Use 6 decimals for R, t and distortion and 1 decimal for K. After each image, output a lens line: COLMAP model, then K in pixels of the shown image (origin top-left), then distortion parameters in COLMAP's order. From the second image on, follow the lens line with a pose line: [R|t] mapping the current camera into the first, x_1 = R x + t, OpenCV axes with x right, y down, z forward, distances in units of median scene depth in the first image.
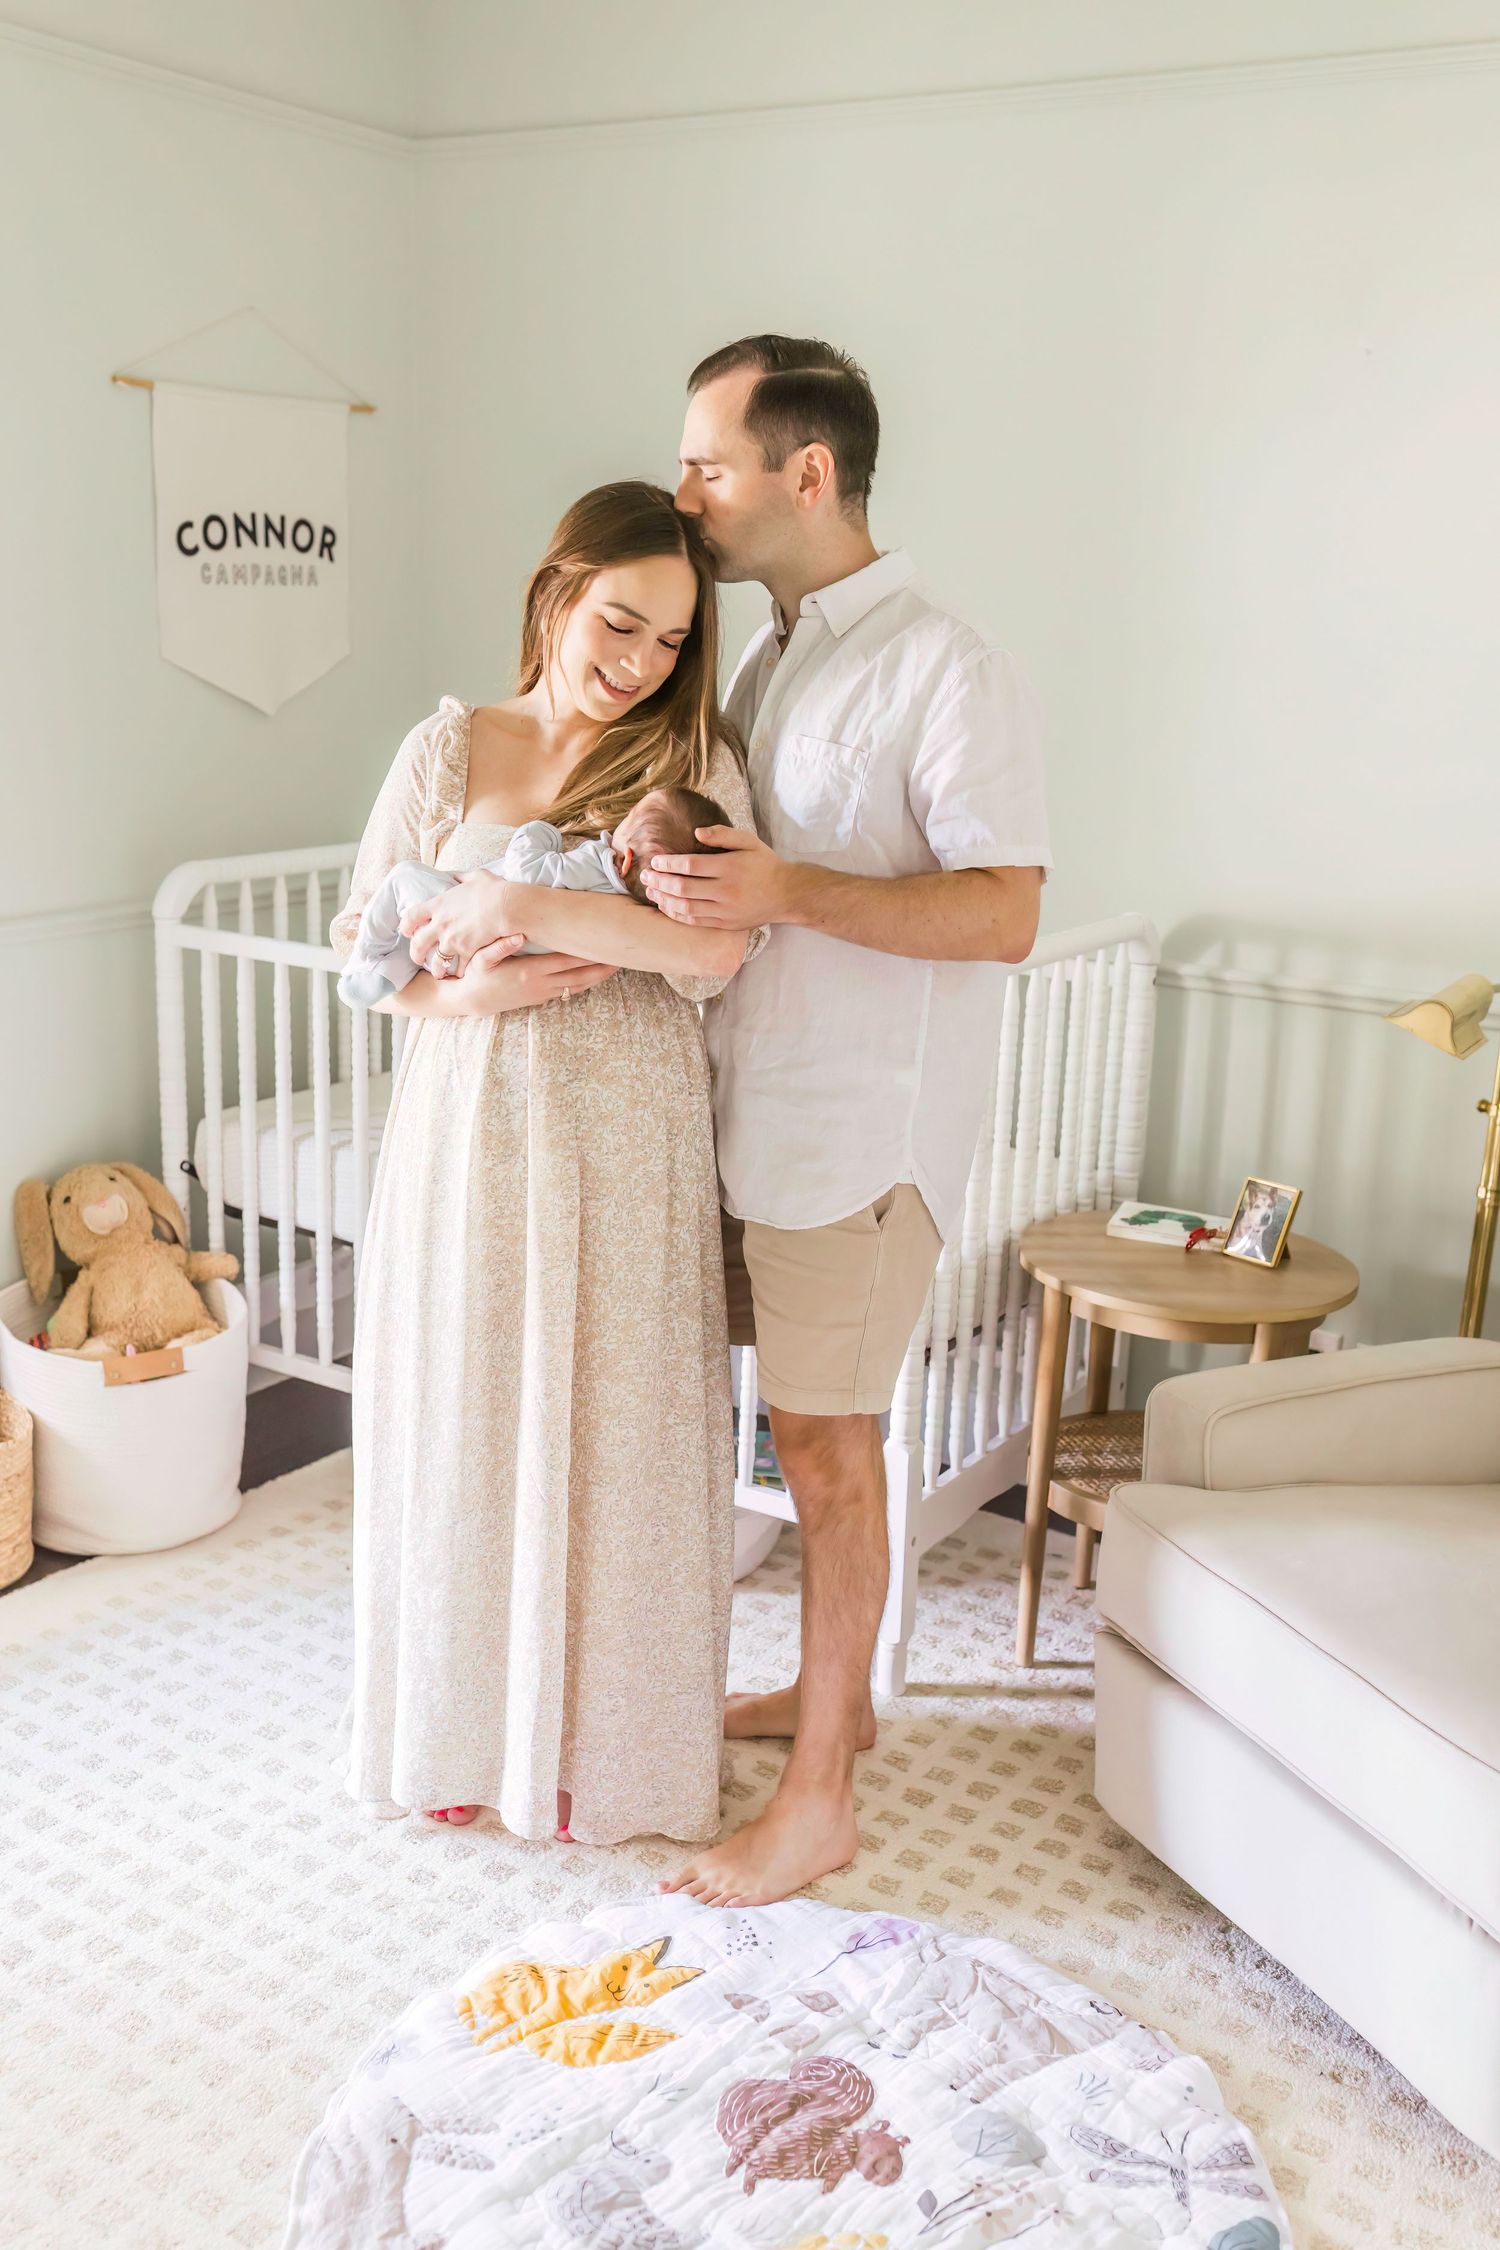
lens RADIAL K [[2241.0, 0, 750.0], [0, 2241.0, 1125.0], [0, 0, 1]] dist [0.005178, 0.017183]
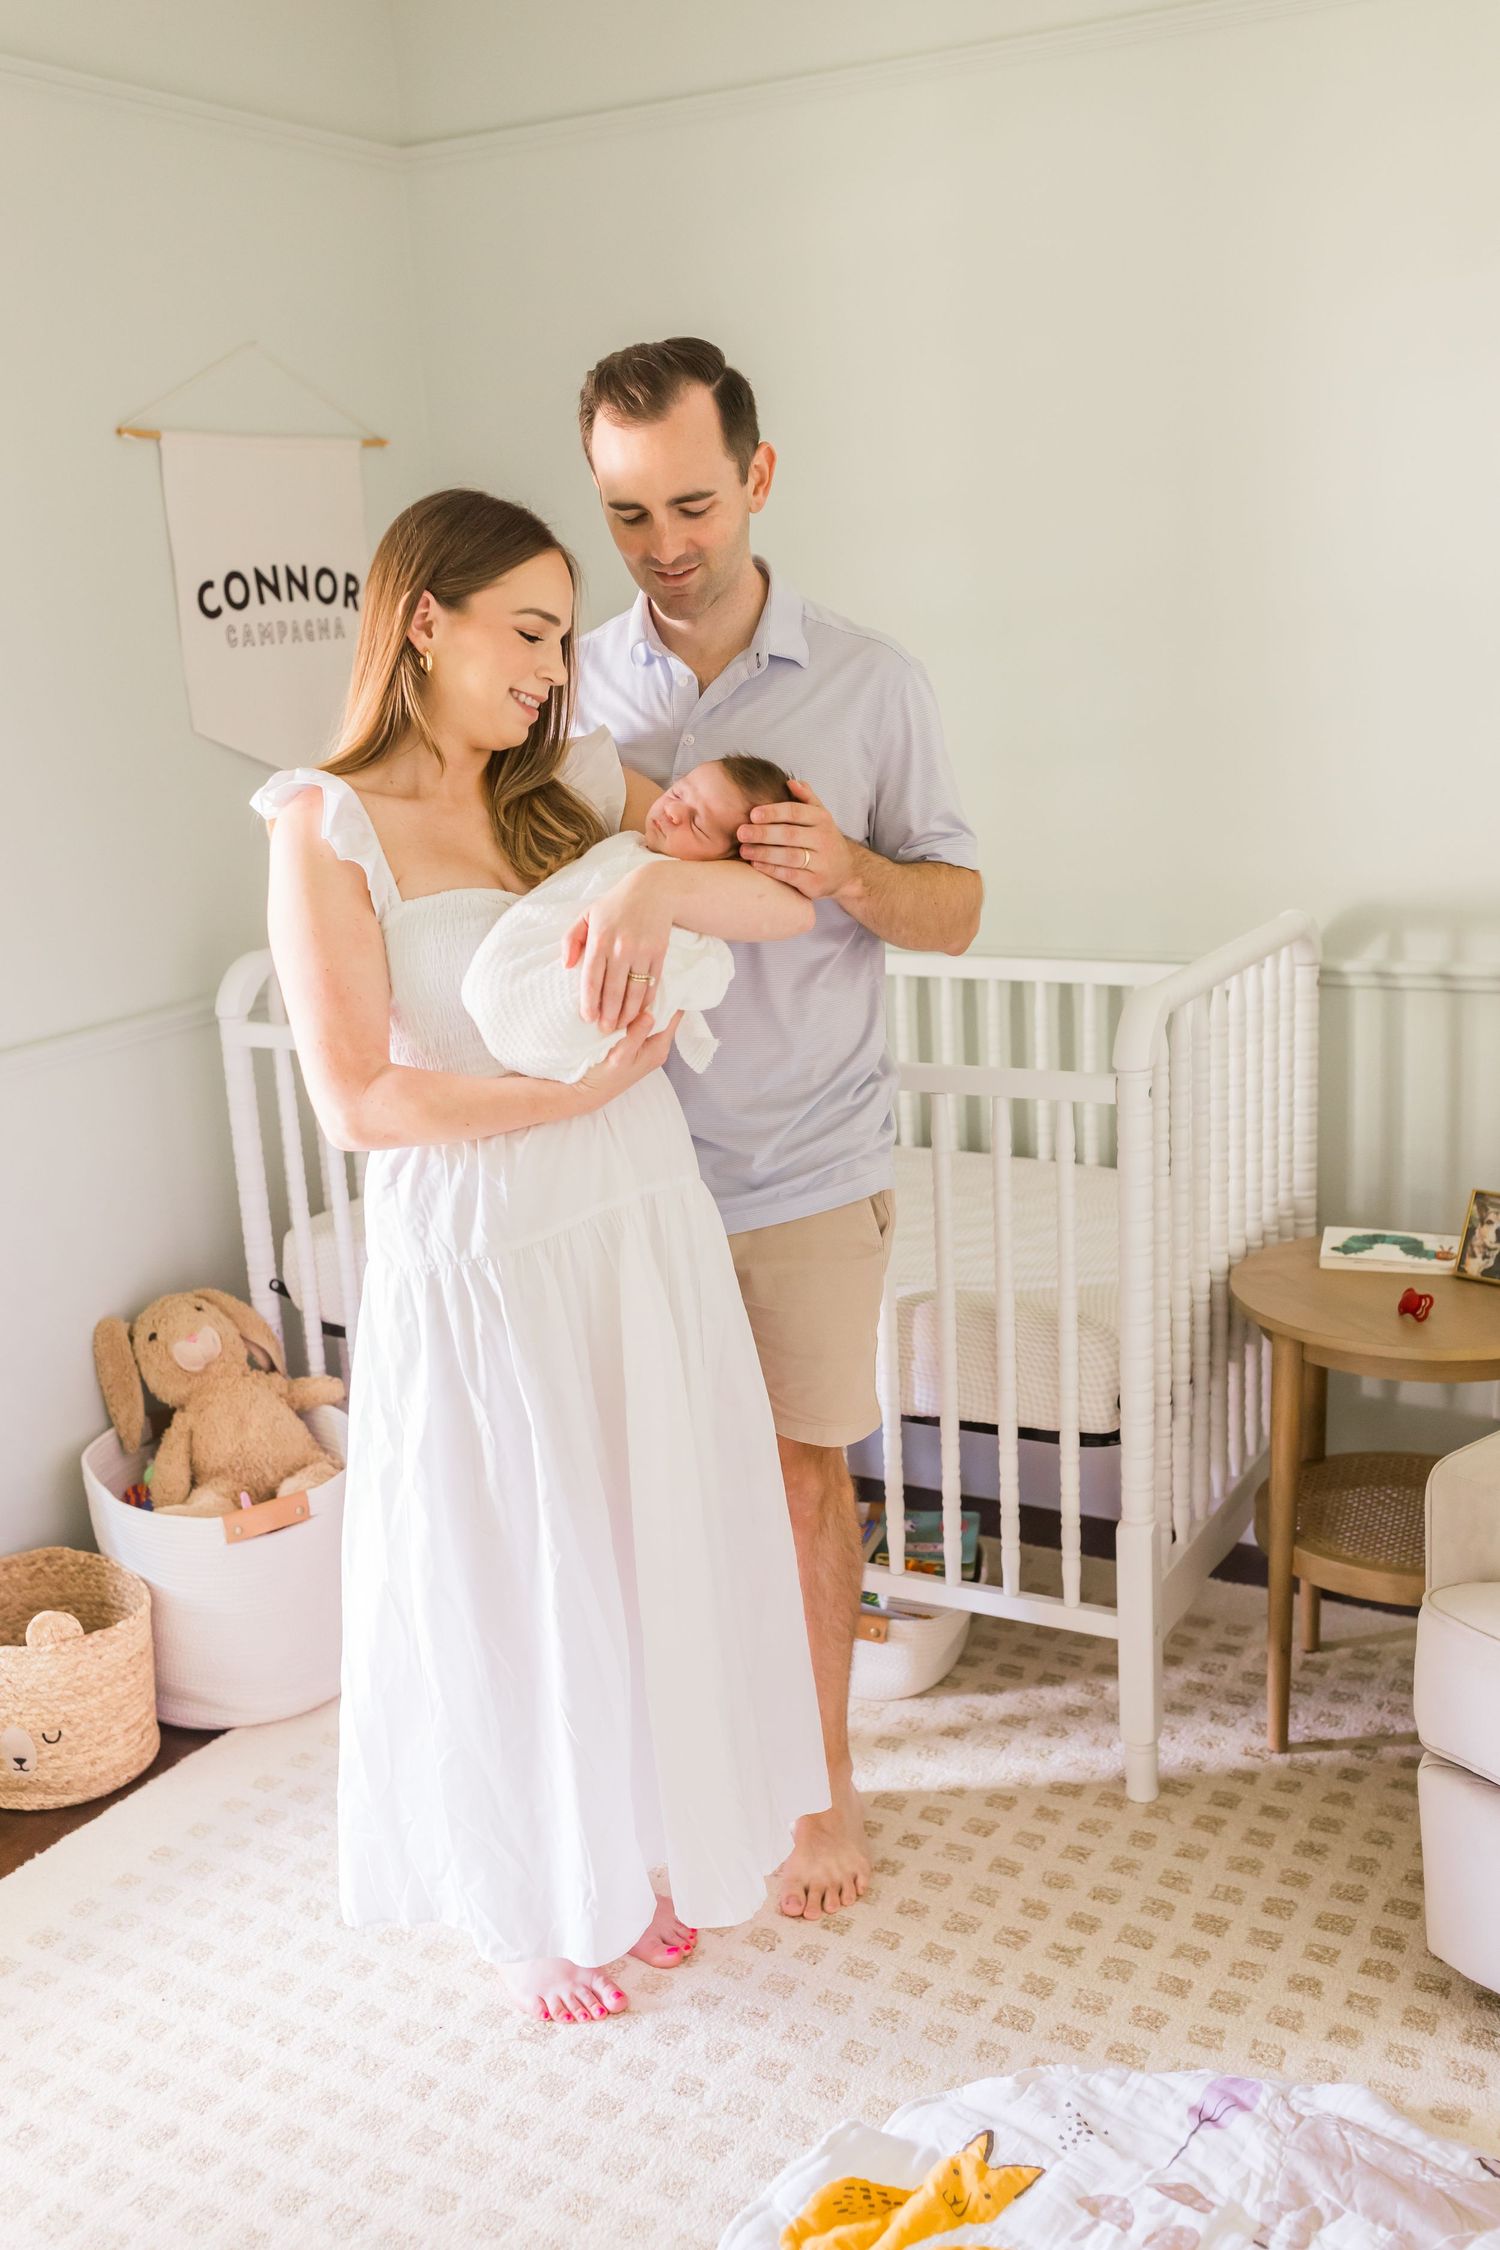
lens RADIAL K [[2241.0, 0, 750.0], [0, 2241.0, 1125.0], [0, 0, 1]] dist [0.005178, 0.017183]
pose [[0.994883, -0.097532, 0.026367, -0.080489], [0.097670, 0.995211, -0.003998, -0.024863], [-0.025851, 0.006553, 0.999644, 0.088019]]
